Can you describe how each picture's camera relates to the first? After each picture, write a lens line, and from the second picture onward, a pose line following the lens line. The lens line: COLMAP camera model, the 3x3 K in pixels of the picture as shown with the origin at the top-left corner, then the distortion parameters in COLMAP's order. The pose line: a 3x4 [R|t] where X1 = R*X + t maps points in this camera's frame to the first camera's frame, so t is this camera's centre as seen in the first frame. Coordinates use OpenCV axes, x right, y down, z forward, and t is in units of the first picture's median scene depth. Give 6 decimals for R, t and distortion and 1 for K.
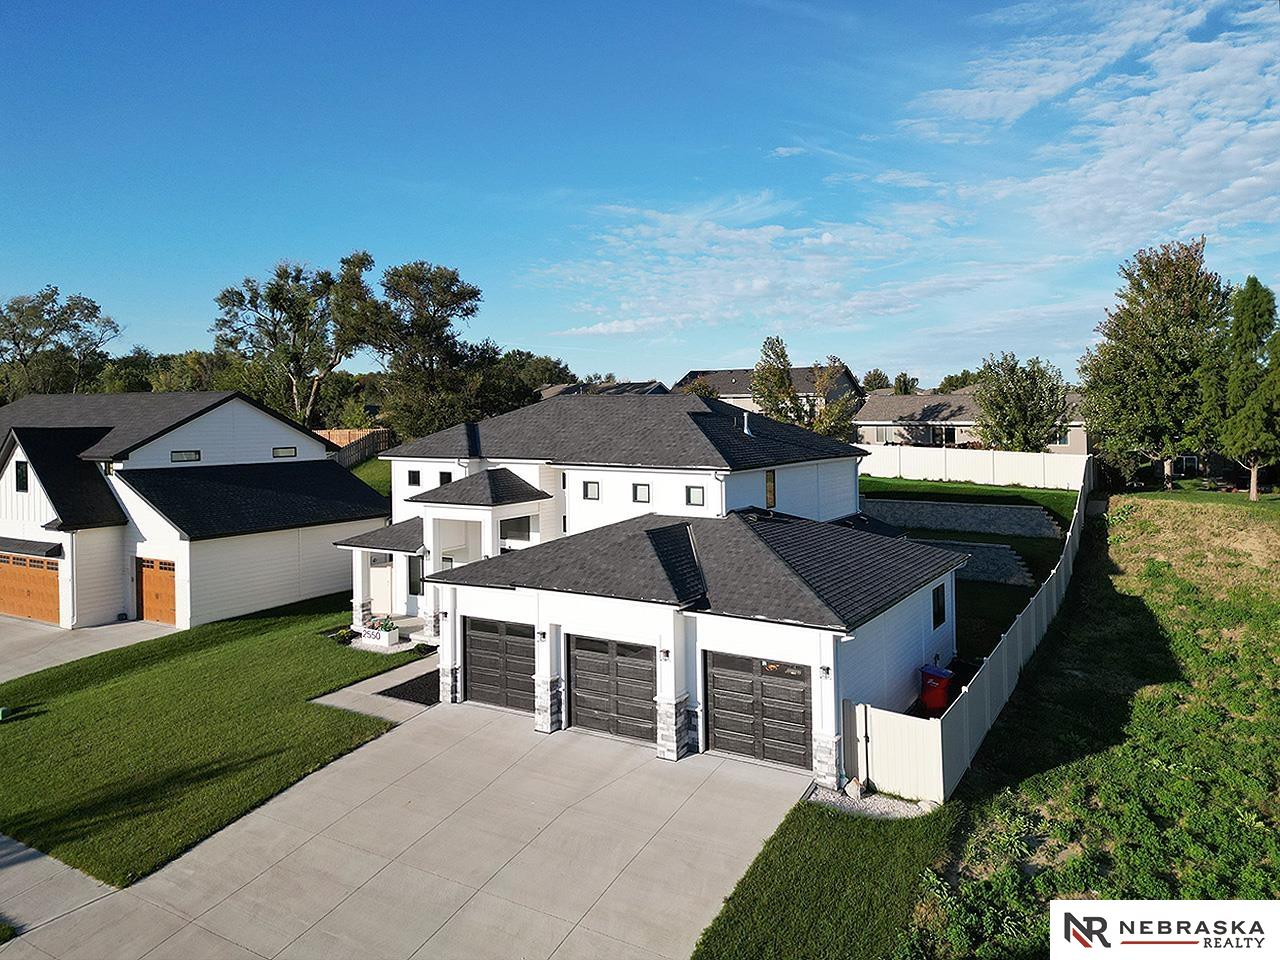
lens RADIAL K [[902.3, 0, 678.6], [0, 902.3, 476.2], [0, 0, 1]] dist [0.044996, -0.056413]
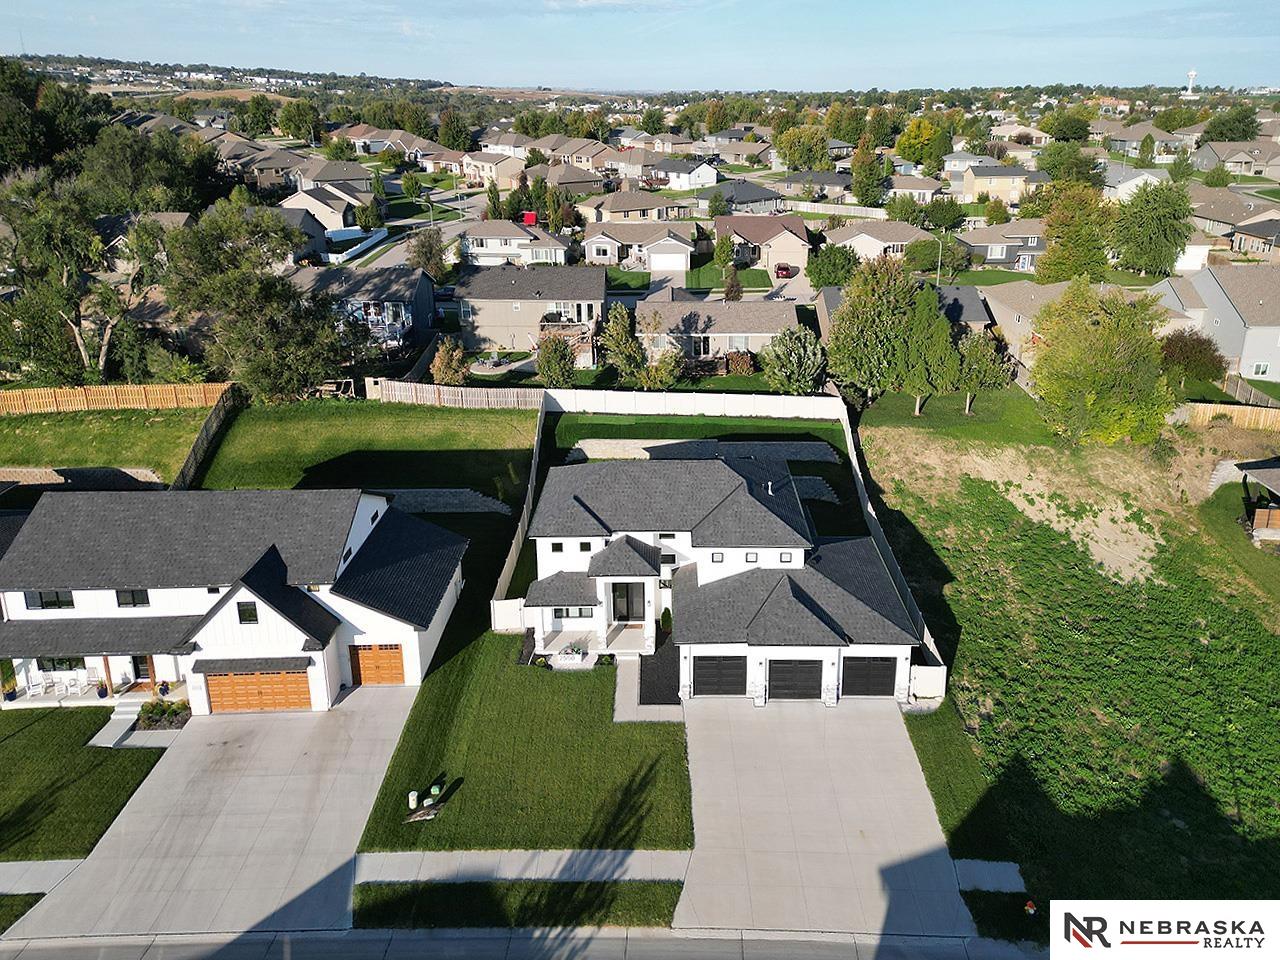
lens RADIAL K [[941.6, 0, 690.1], [0, 941.6, 358.9], [0, 0, 1]] dist [0.074149, -0.000482]
pose [[0.857576, -0.137217, 0.495717, -0.901678], [0.028582, 0.974983, 0.220434, -0.695649], [-0.513563, -0.174870, 0.840044, -0.422285]]
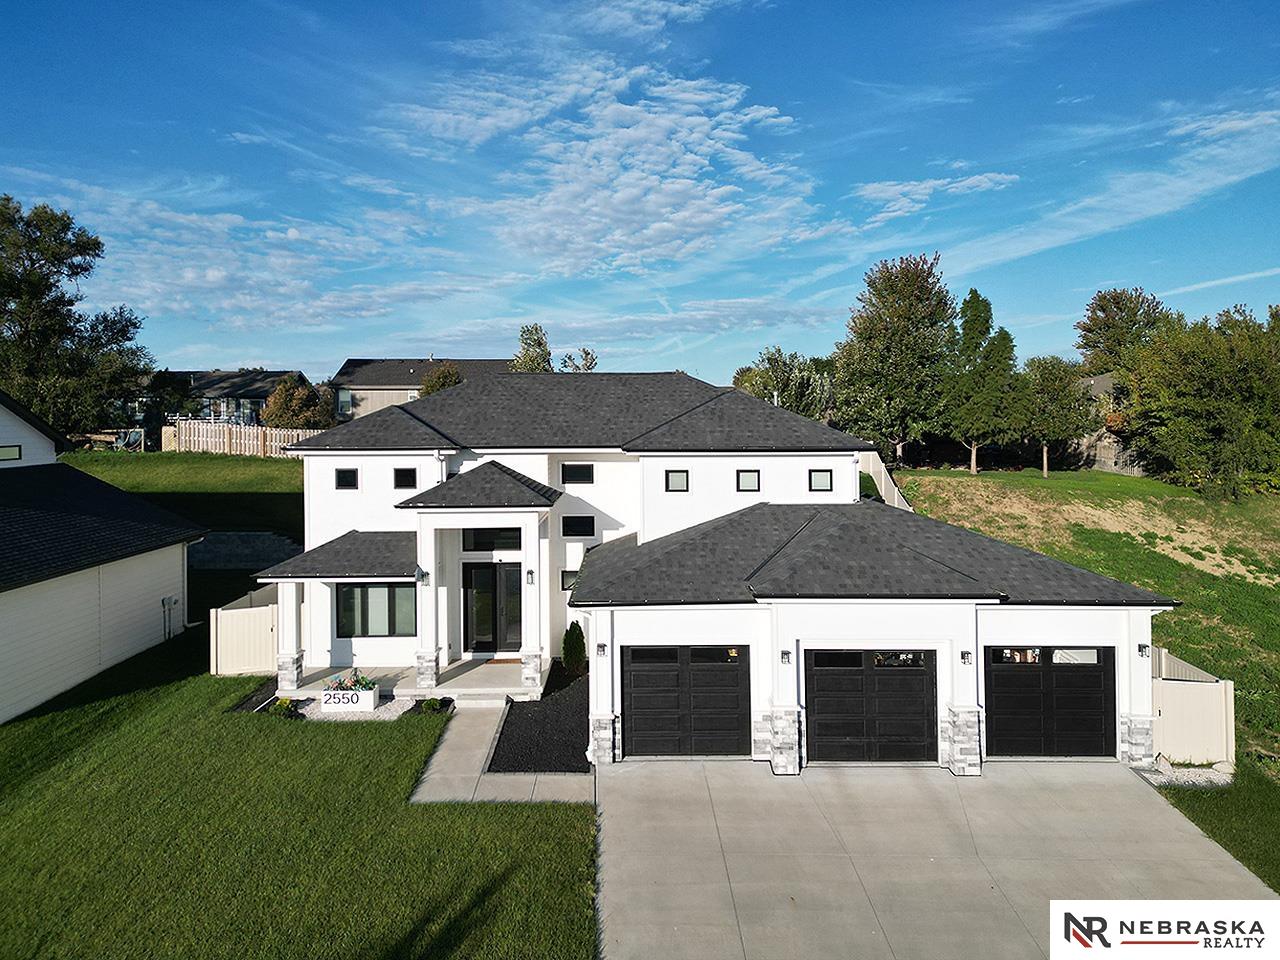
lens RADIAL K [[903.5, 0, 639.4], [0, 903.5, 414.7], [0, 0, 1]] dist [0.067521, -0.070607]
pose [[0.865030, 0.003002, 0.501711, -0.492757], [0.033175, 0.997451, -0.063167, 0.005438], [-0.500622, 0.071286, 0.862726, 0.245558]]
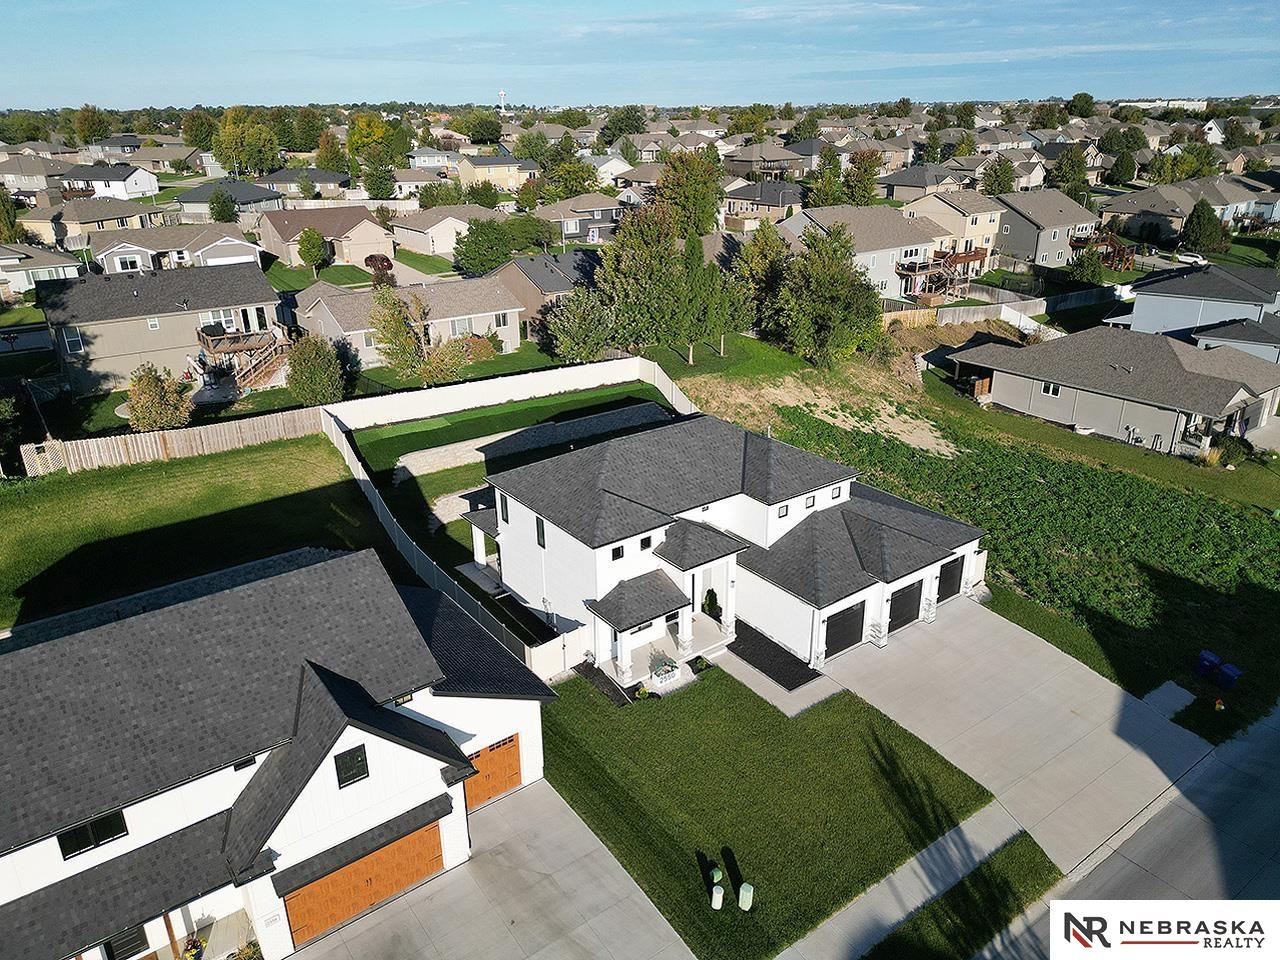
lens RADIAL K [[890.7, 0, 616.4], [0, 890.7, 454.5], [0, 0, 1]] dist [0.072106, -0.050688]
pose [[0.404958, -0.330282, 0.852598, -1.340407], [0.069089, 0.940866, 0.331660, -0.549366], [-0.911721, -0.075404, 0.403830, 0.568299]]
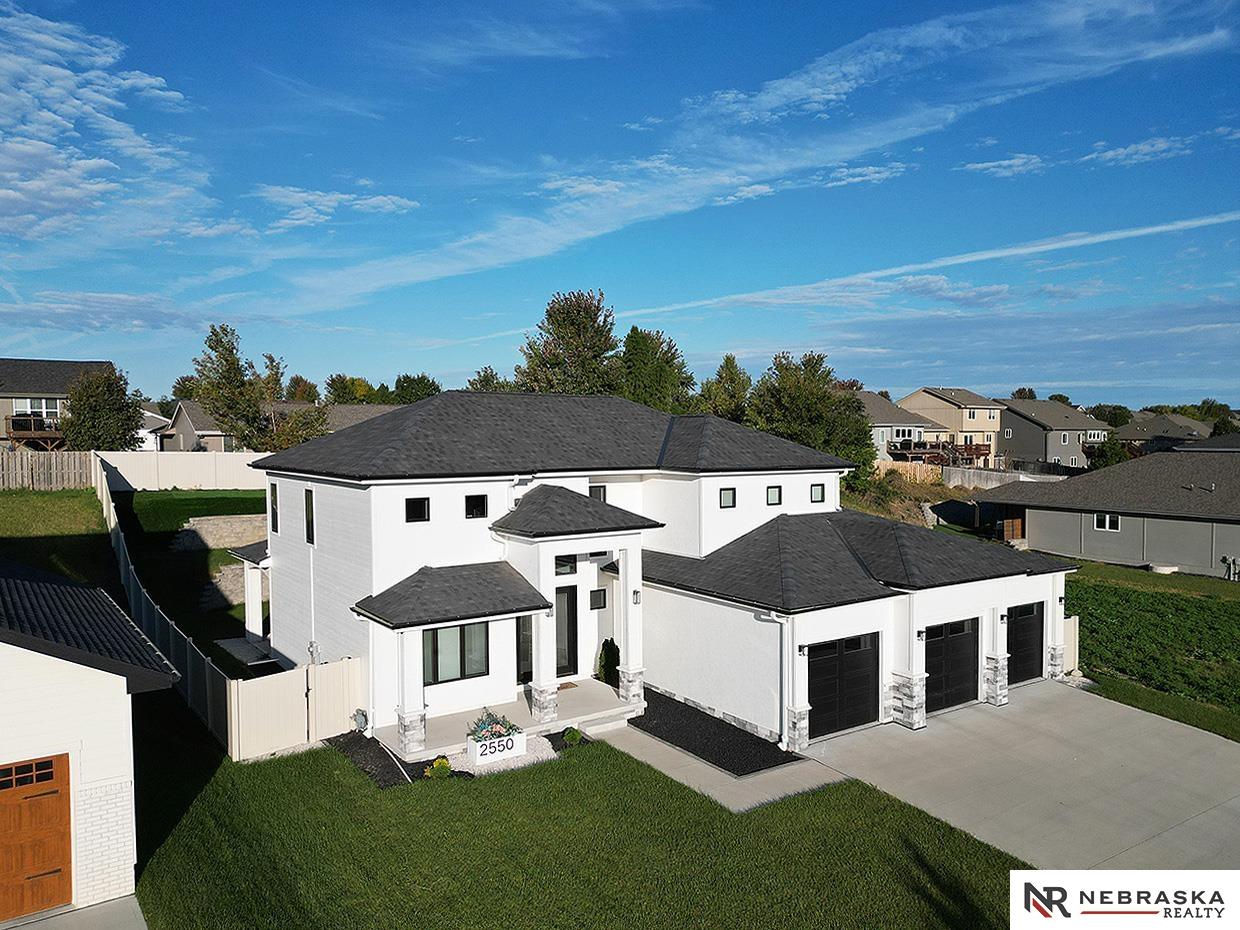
lens RADIAL K [[898.2, 0, 589.8], [0, 898.2, 495.3], [0, 0, 1]] dist [0.076769, -0.054959]
pose [[0.426012, -0.059034, 0.902790, -0.881299], [0.057376, 0.997623, 0.038161, -0.027135], [-0.902896, 0.035542, 0.428386, 0.646059]]
